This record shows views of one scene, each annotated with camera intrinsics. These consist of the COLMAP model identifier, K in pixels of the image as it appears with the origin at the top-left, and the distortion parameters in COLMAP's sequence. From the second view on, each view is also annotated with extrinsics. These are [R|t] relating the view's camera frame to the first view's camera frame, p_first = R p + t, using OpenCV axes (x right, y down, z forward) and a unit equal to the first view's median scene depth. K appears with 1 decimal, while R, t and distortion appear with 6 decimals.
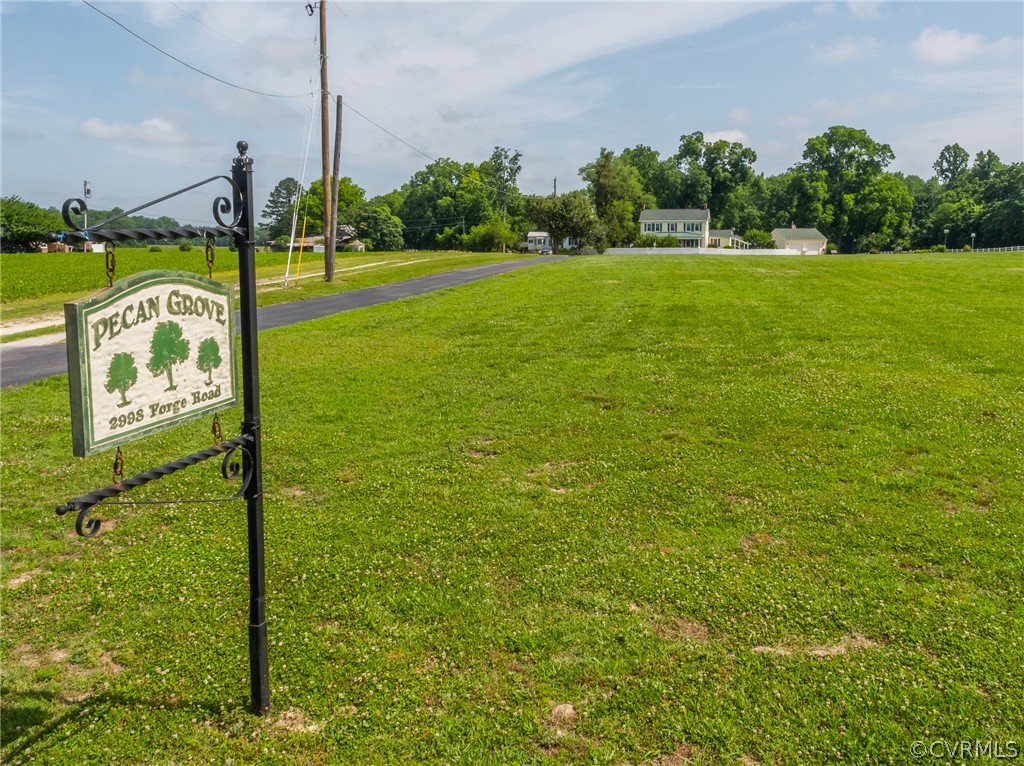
lens RADIAL K [[884.8, 0, 564.0], [0, 884.8, 316.9], [0, 0, 1]] dist [0.001424, 0.000411]
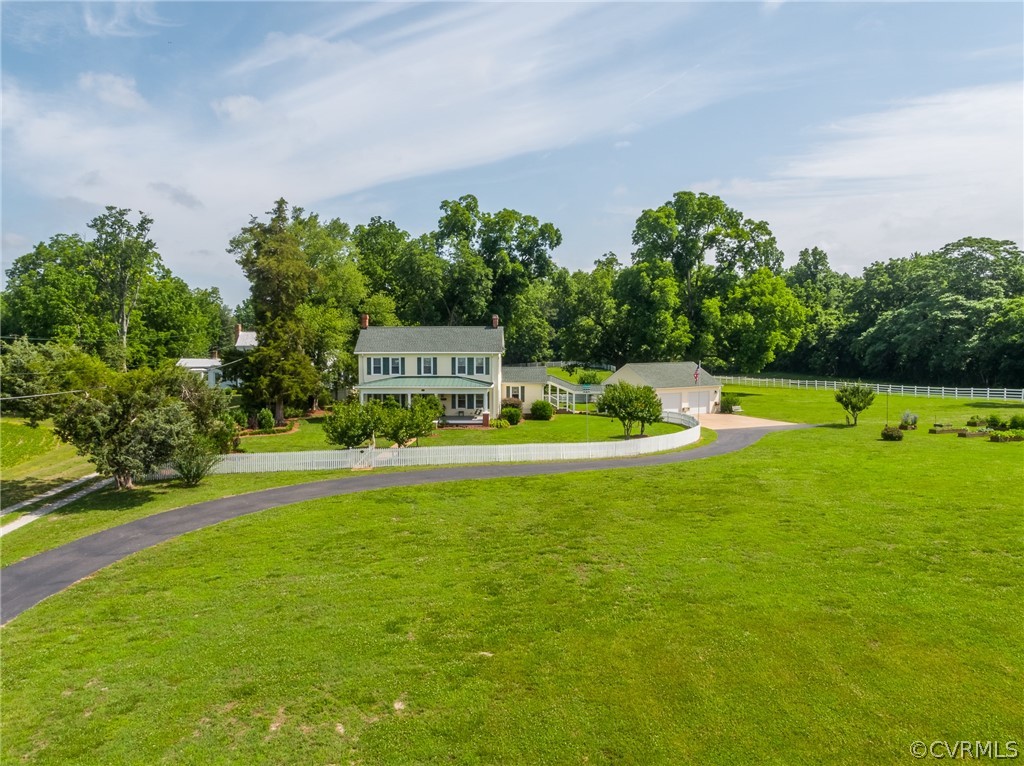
lens RADIAL K [[752.3, 0, 515.7], [0, 752.3, 390.0], [0, 0, 1]] dist [0.006048, -0.000553]
pose [[0.974195, -0.015858, 0.225150, 0.065685], [0.018996, 0.999750, -0.011778, -0.069593], [-0.224907, 0.015751, 0.974253, 0.505333]]
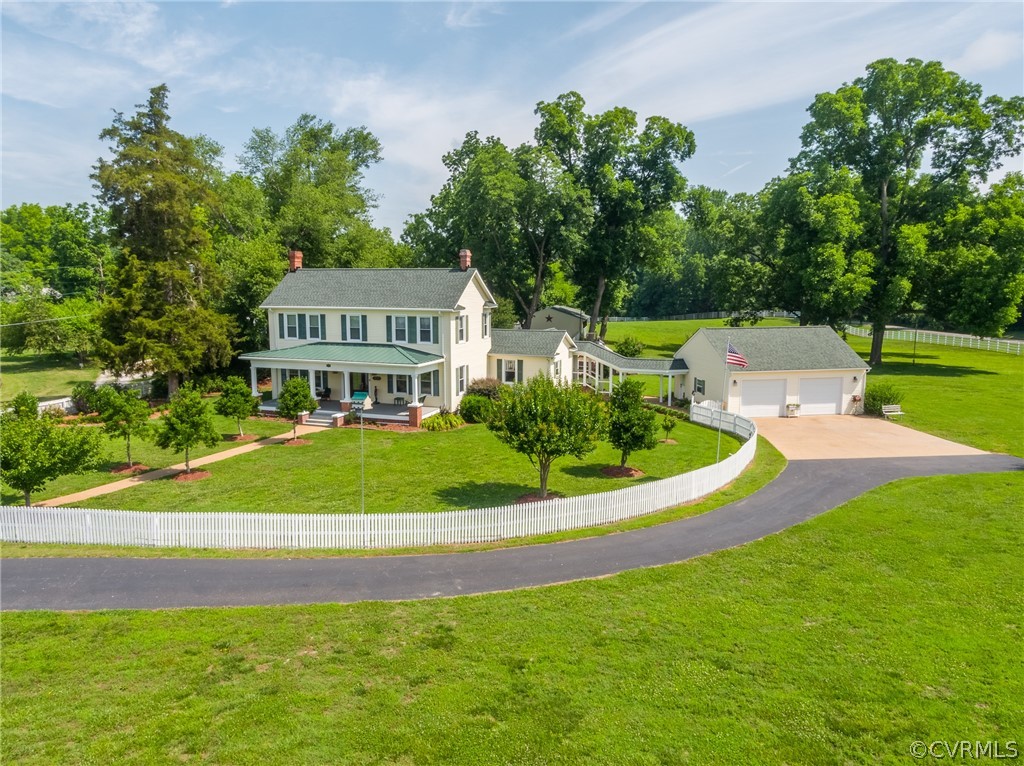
lens RADIAL K [[752.3, 0, 515.7], [0, 752.3, 390.0], [0, 0, 1]] dist [0.006048, -0.000553]
pose [[0.994881, 0.016613, -0.099677, 0.172012], [-0.010412, 0.997996, 0.062417, -0.080822], [0.100514, -0.061060, 0.993060, 0.620867]]
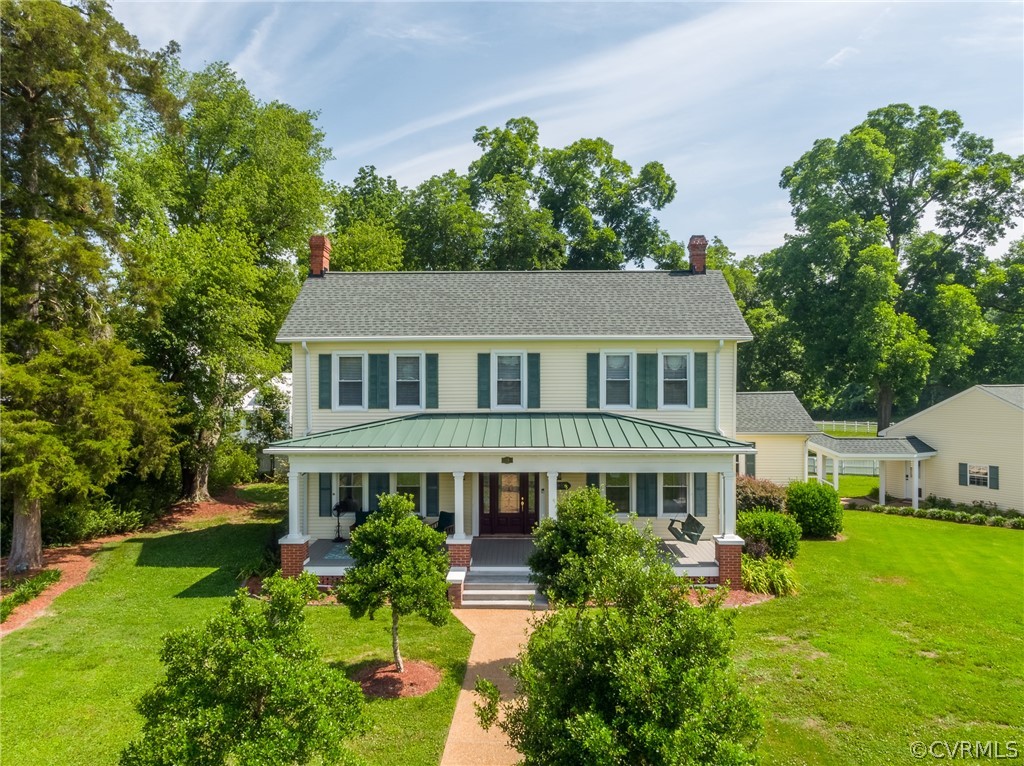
lens RADIAL K [[752.3, 0, 515.7], [0, 752.3, 390.0], [0, 0, 1]] dist [0.006048, -0.000553]
pose [[0.972985, -0.003328, 0.230846, 0.079209], [0.021093, 0.996996, -0.074528, -0.075632], [-0.229904, 0.077384, 0.970132, 0.735200]]
